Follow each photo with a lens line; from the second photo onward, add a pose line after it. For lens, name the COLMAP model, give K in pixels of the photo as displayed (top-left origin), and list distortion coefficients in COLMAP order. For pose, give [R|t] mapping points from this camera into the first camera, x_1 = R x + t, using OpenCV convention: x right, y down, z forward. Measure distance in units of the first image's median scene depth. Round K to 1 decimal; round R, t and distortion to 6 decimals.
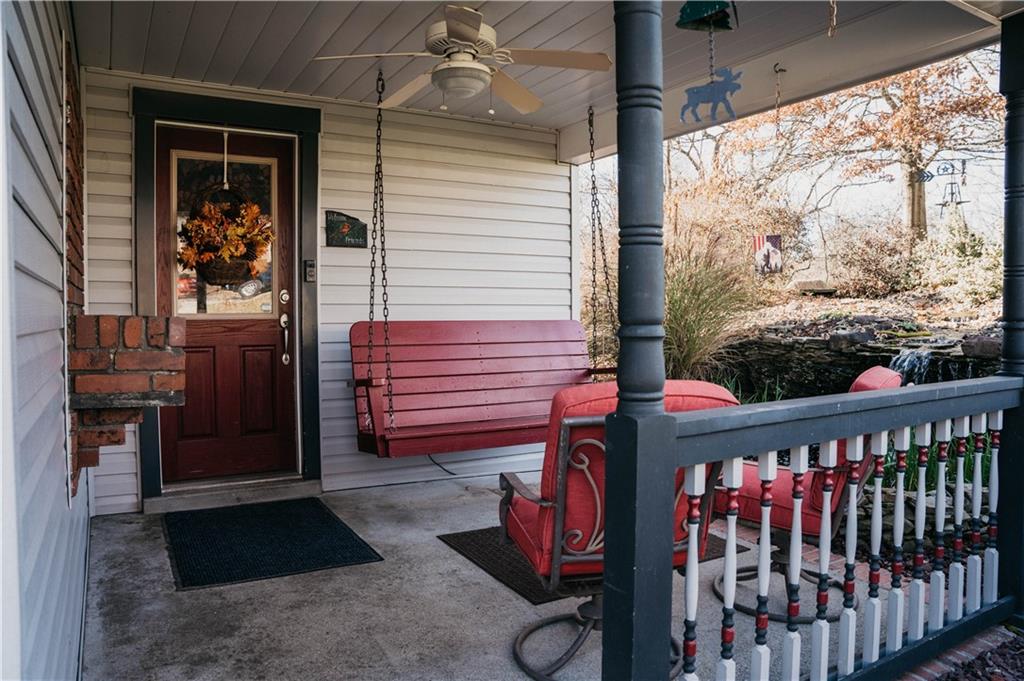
lens RADIAL K [[711.2, 0, 511.3], [0, 711.2, 340.8], [0, 0, 1]] dist [-0.103081, 0.006719]
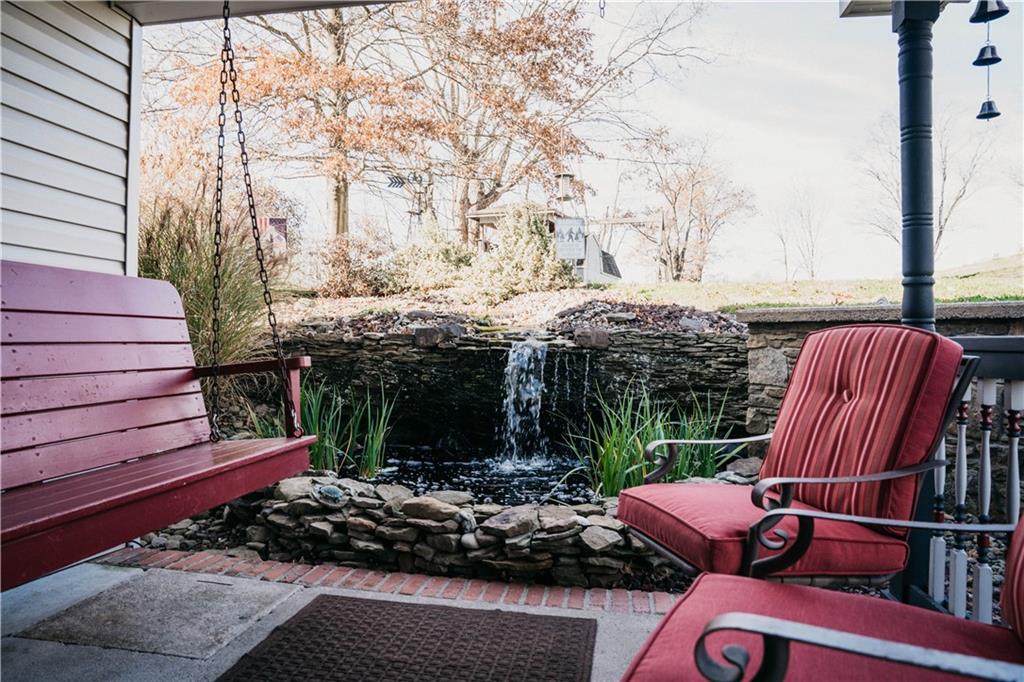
lens RADIAL K [[711.2, 0, 509.7], [0, 711.2, 338.6], [0, 0, 1]] dist [-0.103081, 0.006719]
pose [[0.643924, 0.007590, 0.765052, -0.117240], [0.019813, 0.999450, -0.026592, 0.027899], [-0.764833, 0.032281, 0.643420, 0.356487]]
